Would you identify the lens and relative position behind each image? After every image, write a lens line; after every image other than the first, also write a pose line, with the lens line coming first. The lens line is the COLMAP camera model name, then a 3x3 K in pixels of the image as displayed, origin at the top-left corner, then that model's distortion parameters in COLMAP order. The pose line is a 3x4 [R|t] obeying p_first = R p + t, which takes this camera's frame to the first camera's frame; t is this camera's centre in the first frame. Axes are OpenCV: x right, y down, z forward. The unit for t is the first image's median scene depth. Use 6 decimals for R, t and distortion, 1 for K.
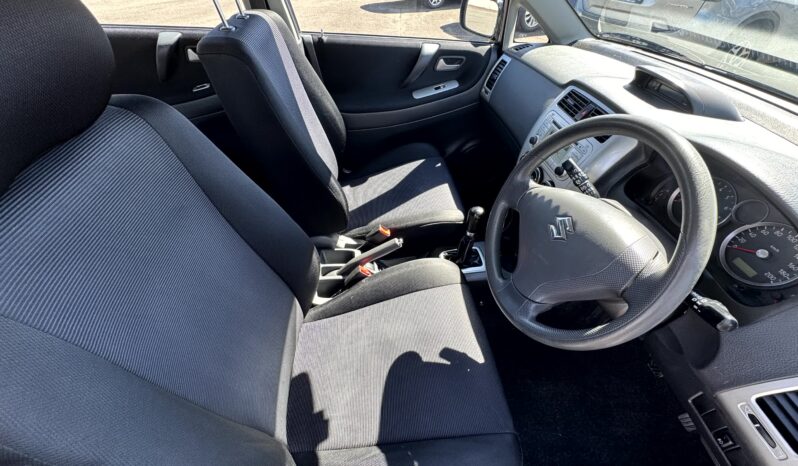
lens RADIAL K [[306.8, 0, 405.4], [0, 306.8, 234.5], [0, 0, 1]] dist [-0.000309, 0.000012]
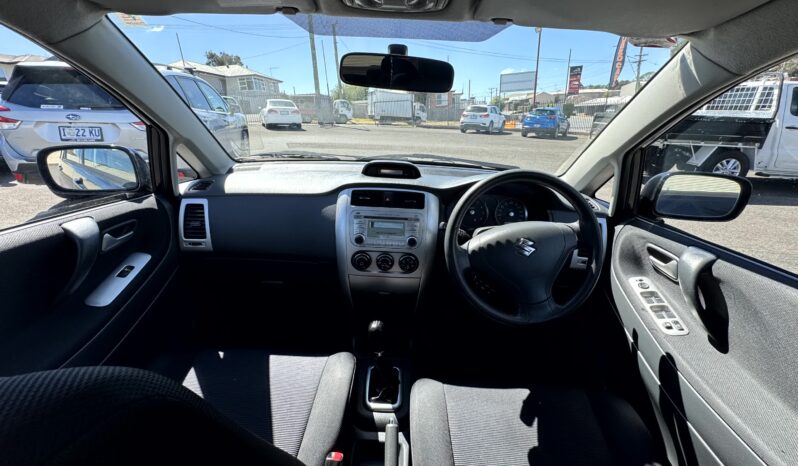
lens RADIAL K [[306.8, 0, 405.4], [0, 306.8, 234.5], [0, 0, 1]] dist [-0.000309, 0.000012]
pose [[0.154323, -0.382391, 0.911022, -0.708832], [0.666957, 0.720600, 0.189485, -0.576649], [-0.728940, 0.578371, 0.366243, 0.683332]]
